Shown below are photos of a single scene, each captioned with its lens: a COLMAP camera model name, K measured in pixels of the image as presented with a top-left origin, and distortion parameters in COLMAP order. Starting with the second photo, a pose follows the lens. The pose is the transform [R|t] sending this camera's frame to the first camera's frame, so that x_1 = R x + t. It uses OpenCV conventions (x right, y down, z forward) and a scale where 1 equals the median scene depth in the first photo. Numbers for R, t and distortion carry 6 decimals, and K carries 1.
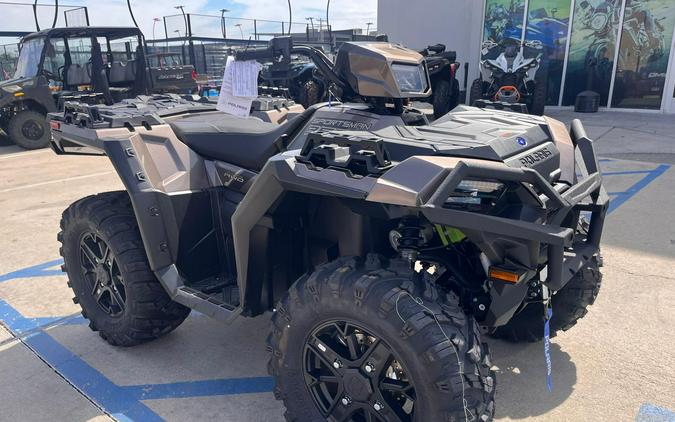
lens RADIAL K [[518.1, 0, 341.0], [0, 518.1, 245.7], [0, 0, 1]] dist [0.070468, -0.110894]
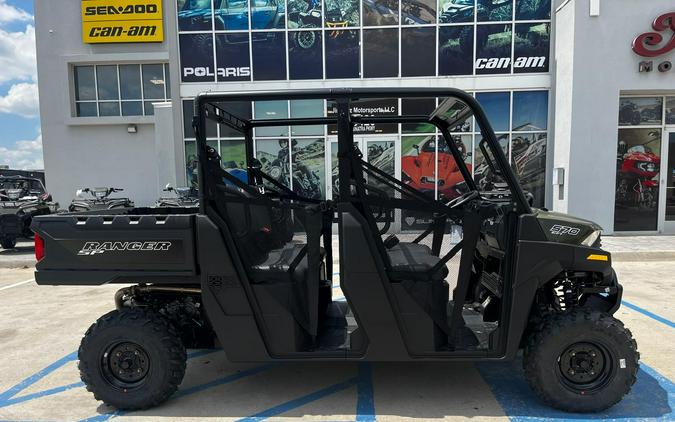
lens RADIAL K [[518.1, 0, 337.4], [0, 518.1, 245.7], [0, 0, 1]] dist [0.070468, -0.110894]
pose [[0.794046, -0.060107, 0.604879, -0.212395], [0.202866, 0.964250, -0.170493, 0.024103], [-0.573007, 0.258089, 0.777852, -0.105402]]
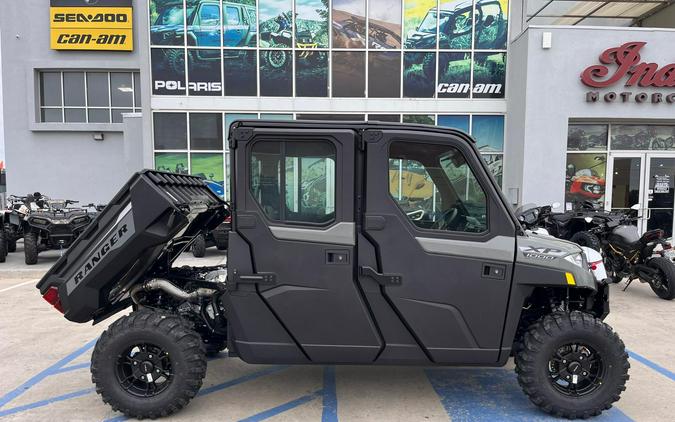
lens RADIAL K [[518.1, 0, 339.7], [0, 518.1, 240.4], [0, 0, 1]] dist [0.070468, -0.110894]
pose [[0.751153, -0.034958, 0.659202, -0.237630], [0.202548, 0.962634, -0.179751, 0.017530], [-0.628287, 0.268541, 0.730166, -0.139239]]
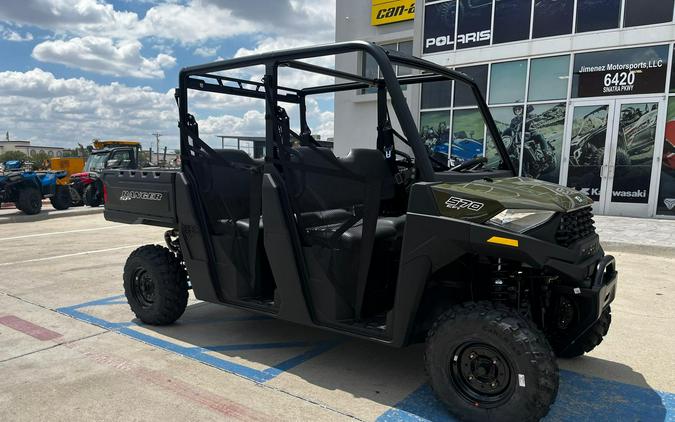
lens RADIAL K [[518.1, 0, 328.5], [0, 518.1, 246.4], [0, 0, 1]] dist [0.070468, -0.110894]
pose [[0.998394, 0.014481, 0.054763, -0.007080], [-0.004334, 0.983467, -0.181037, 0.054616], [-0.056479, 0.180508, 0.981950, -0.180916]]
